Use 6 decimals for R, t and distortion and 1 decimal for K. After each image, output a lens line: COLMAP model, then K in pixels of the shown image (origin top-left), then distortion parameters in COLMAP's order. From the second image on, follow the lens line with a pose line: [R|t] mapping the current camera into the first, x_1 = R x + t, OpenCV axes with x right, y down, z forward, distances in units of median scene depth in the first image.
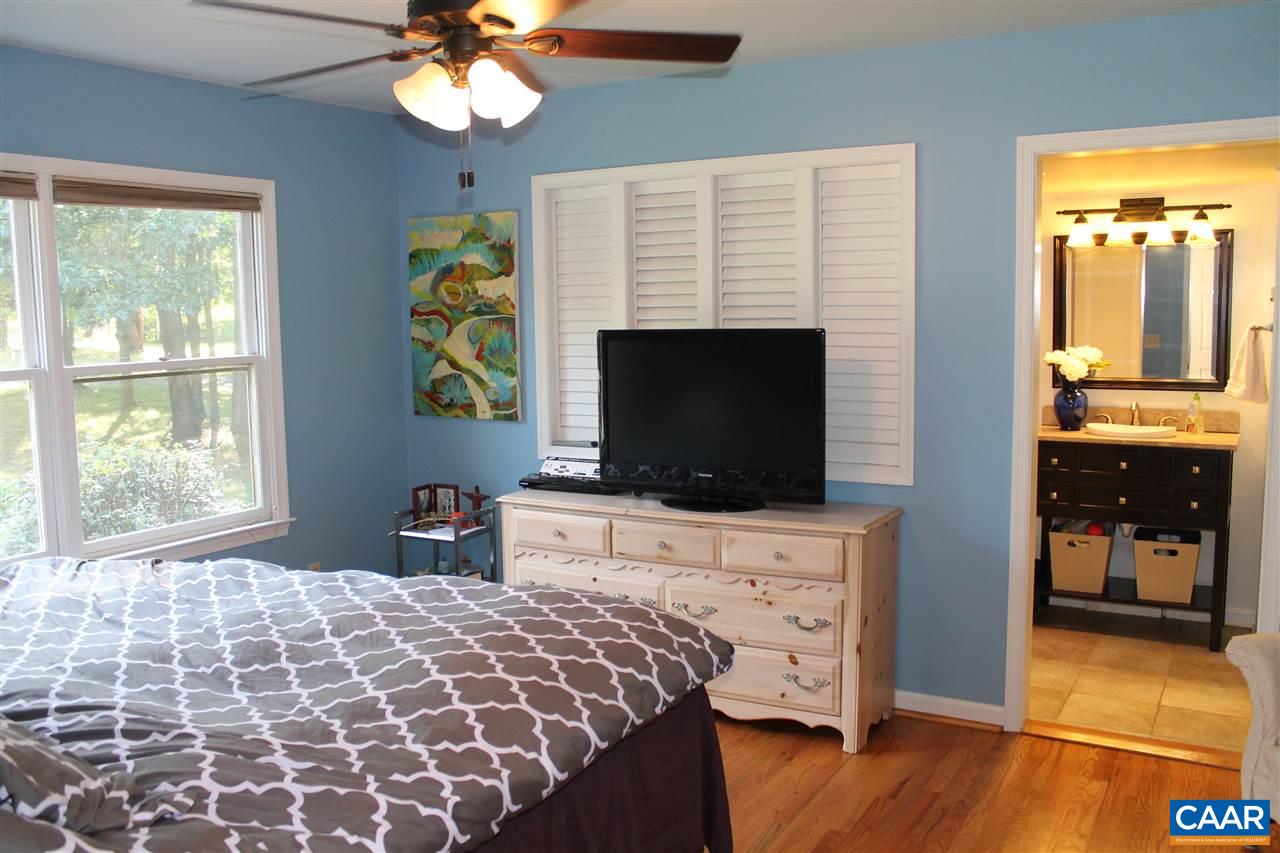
lens RADIAL K [[1081.5, 0, 640.0], [0, 1081.5, 426.5], [0, 0, 1]] dist [-0.170656, 0.162268]
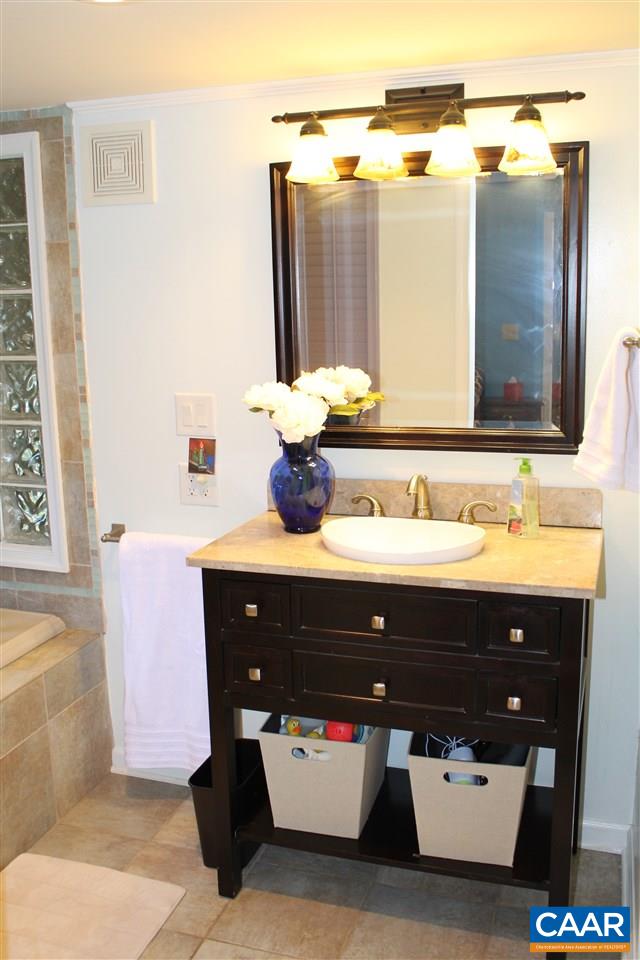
lens RADIAL K [[936.6, 0, 320.0], [0, 936.6, 480.0], [0, 0, 1]] dist [-0.145851, 0.219432]
pose [[0.972920, -0.044402, 0.226836, 0.321197], [0.026250, 0.996252, 0.082420, -0.063122], [-0.229645, -0.074233, 0.970439, 0.558451]]
